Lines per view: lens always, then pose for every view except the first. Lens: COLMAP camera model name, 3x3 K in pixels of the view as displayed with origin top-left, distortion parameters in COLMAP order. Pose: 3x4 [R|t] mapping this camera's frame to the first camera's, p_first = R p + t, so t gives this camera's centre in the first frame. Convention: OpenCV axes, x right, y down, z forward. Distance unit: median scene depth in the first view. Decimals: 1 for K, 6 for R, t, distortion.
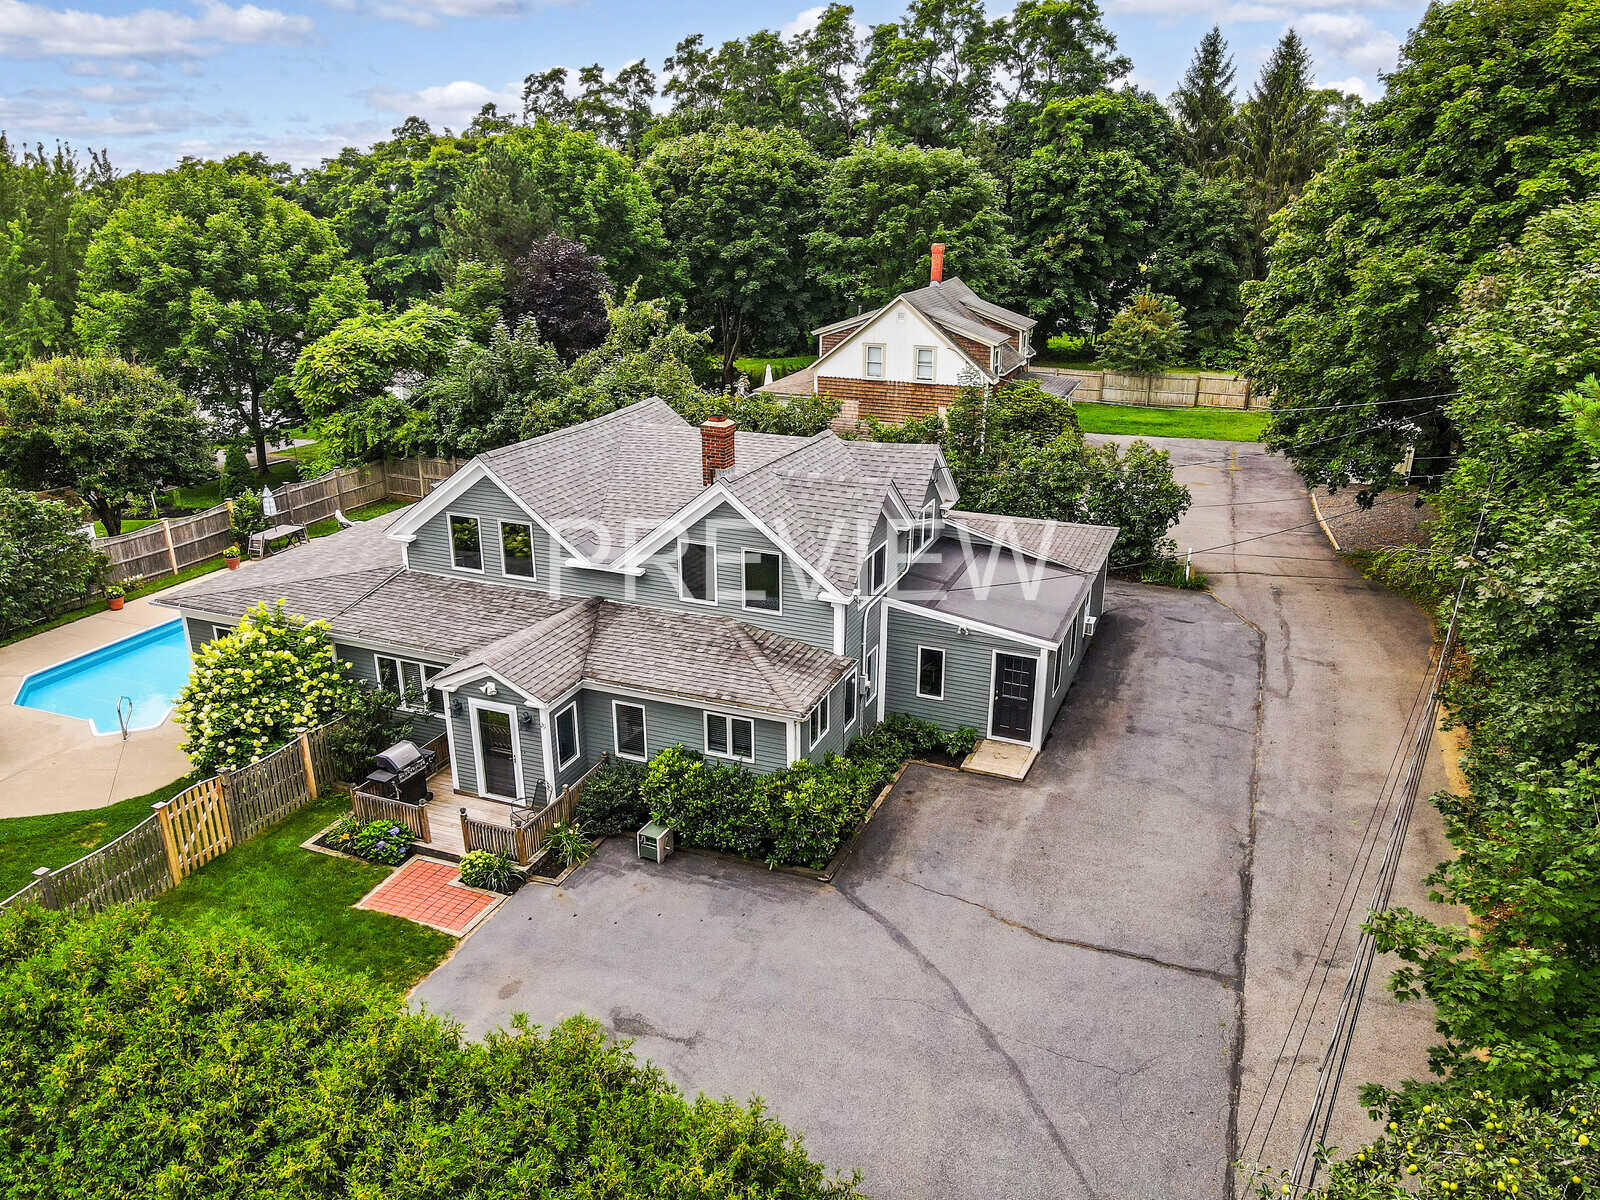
lens RADIAL K [[1173.7, 0, 800.0], [0, 1173.7, 600.0], [0, 0, 1]] dist [-0.006075, 0.036147]
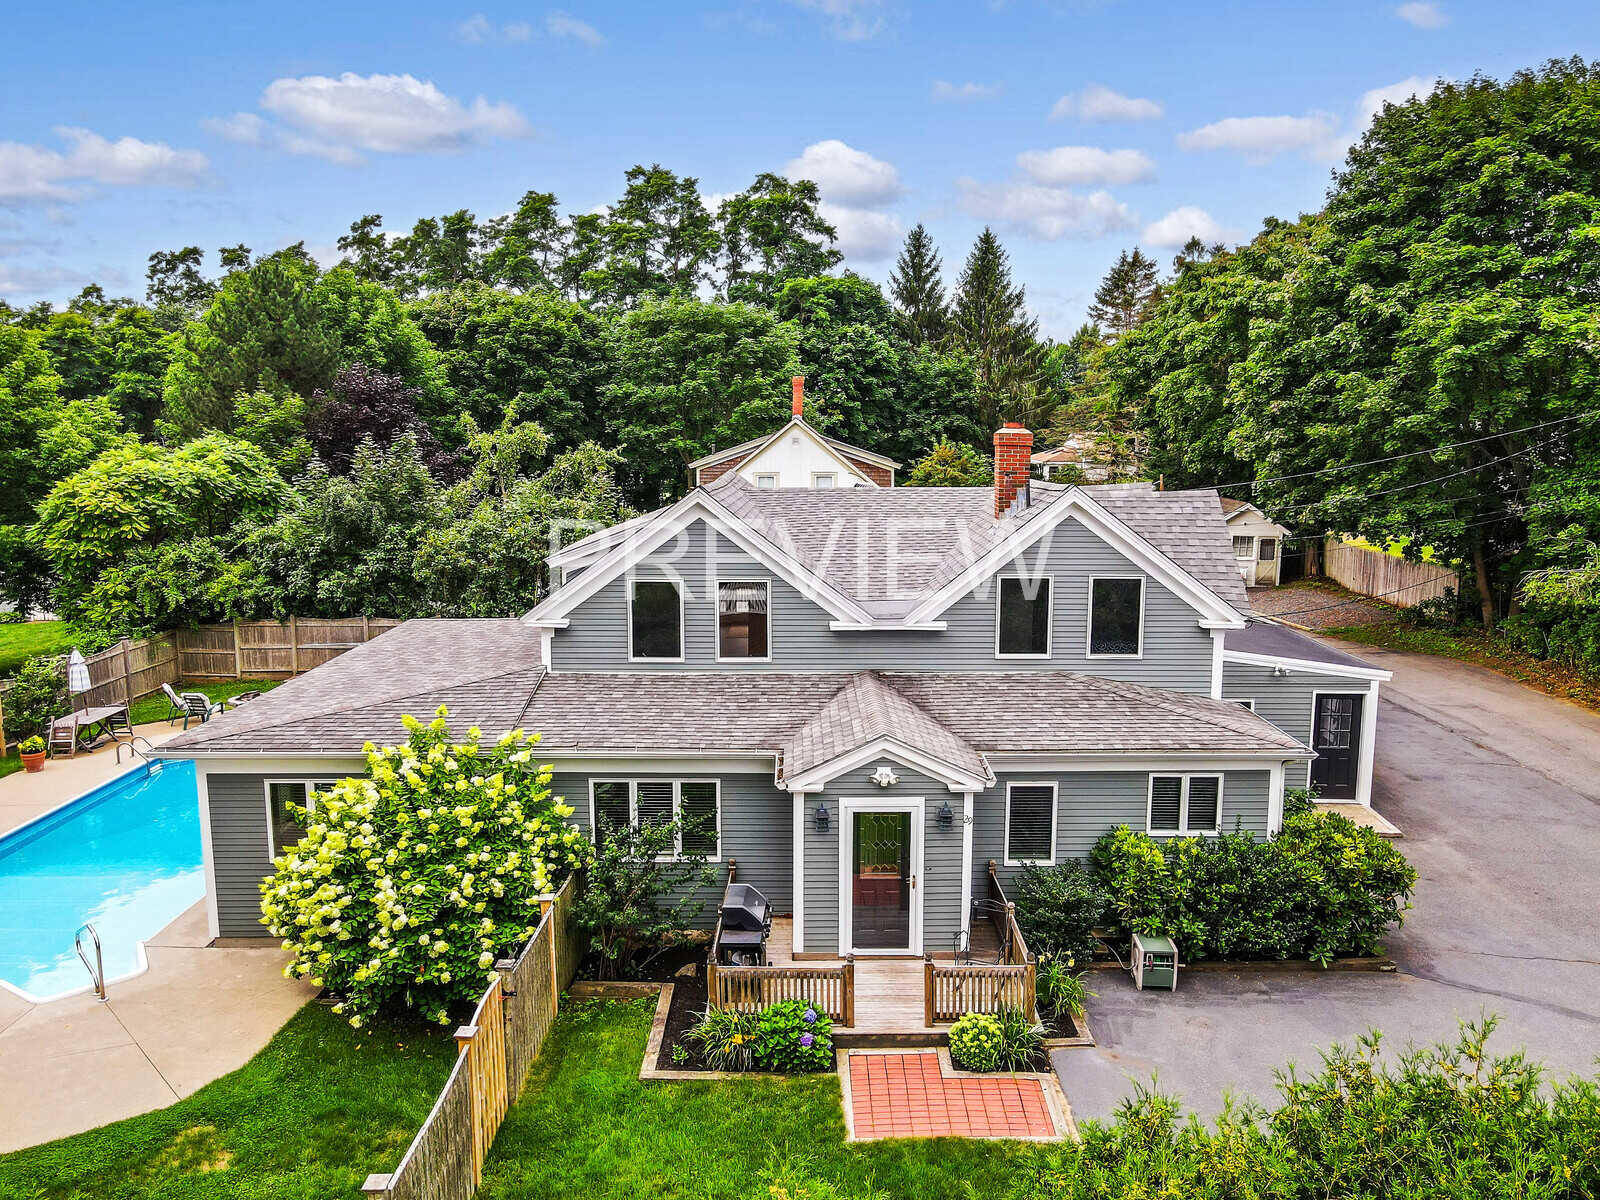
lens RADIAL K [[1173.7, 0, 800.0], [0, 1173.7, 600.0], [0, 0, 1]] dist [-0.006075, 0.036147]
pose [[0.927780, -0.057922, 0.368605, -0.259367], [0.129625, 0.976383, -0.172839, 0.040864], [-0.349889, 0.208137, 0.913377, 0.178926]]
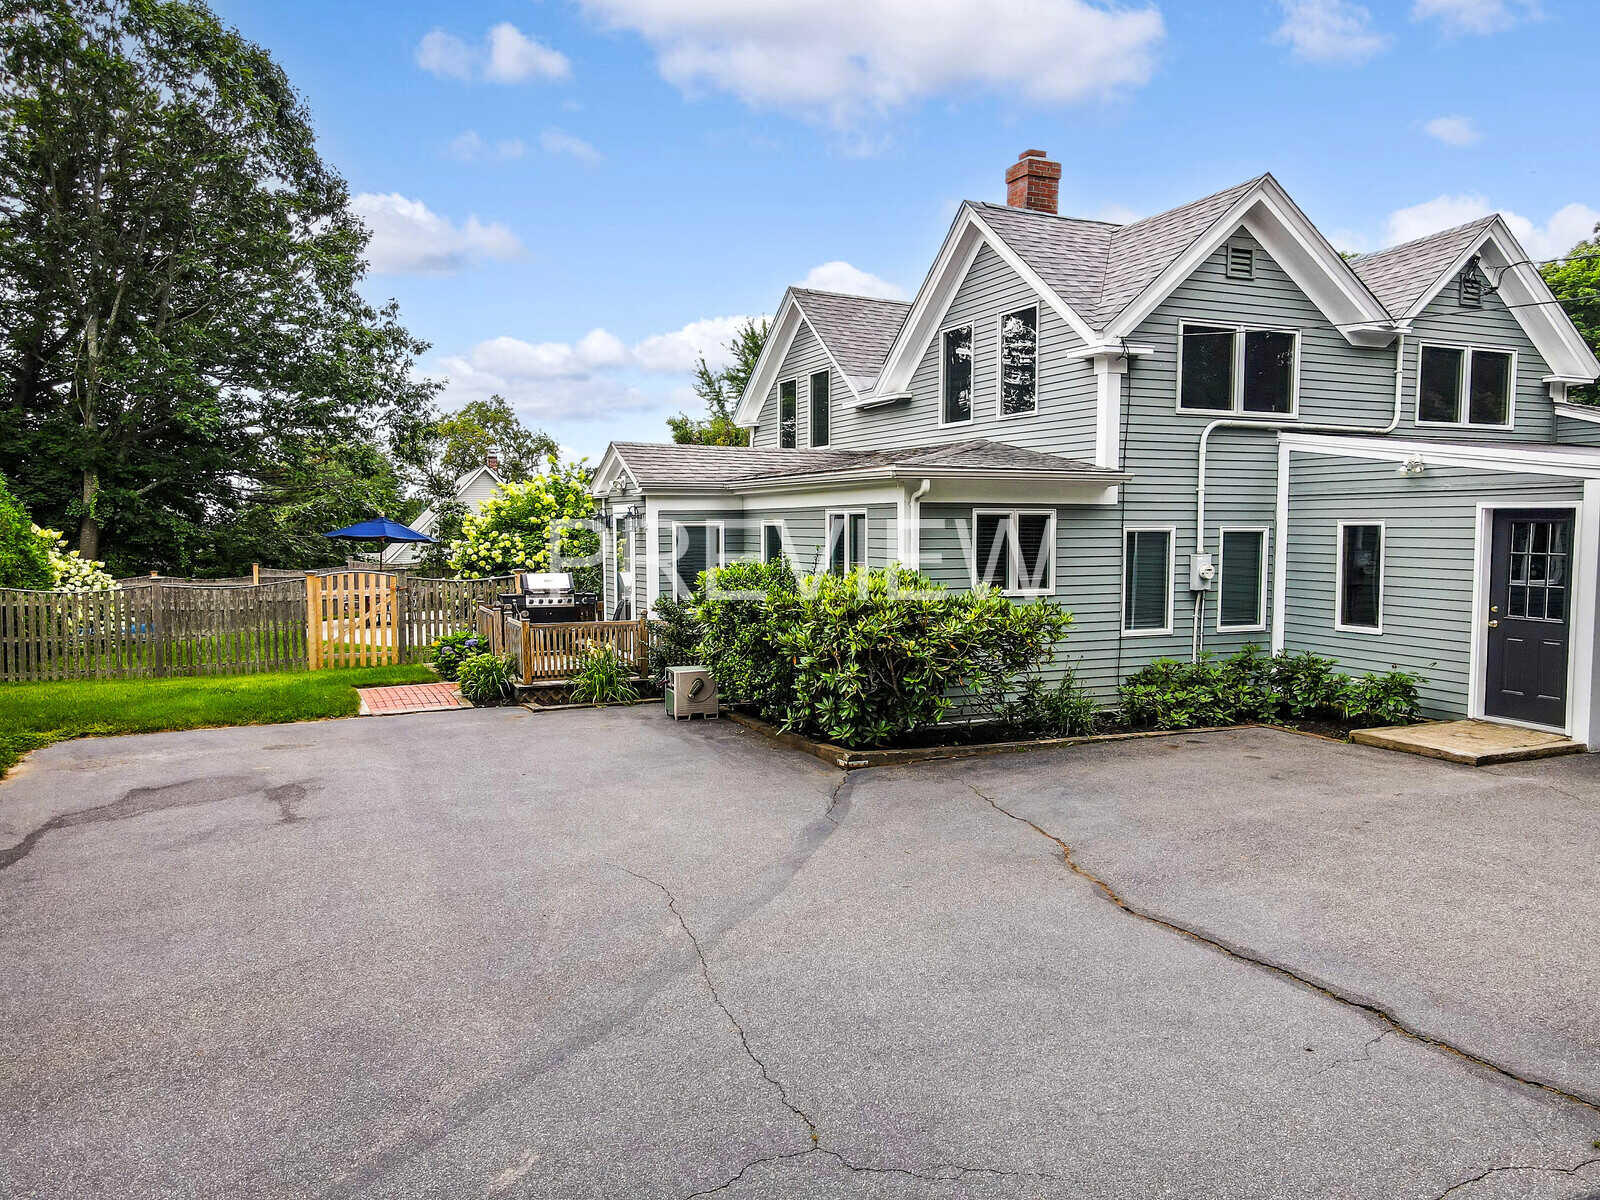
lens RADIAL K [[1173.7, 0, 800.0], [0, 1173.7, 600.0], [0, 0, 1]] dist [-0.006075, 0.036147]
pose [[0.717815, 0.053247, -0.694195, 0.155674], [-0.246434, 0.951955, -0.181801, 0.119329], [0.651162, 0.301573, 0.696450, 0.277182]]
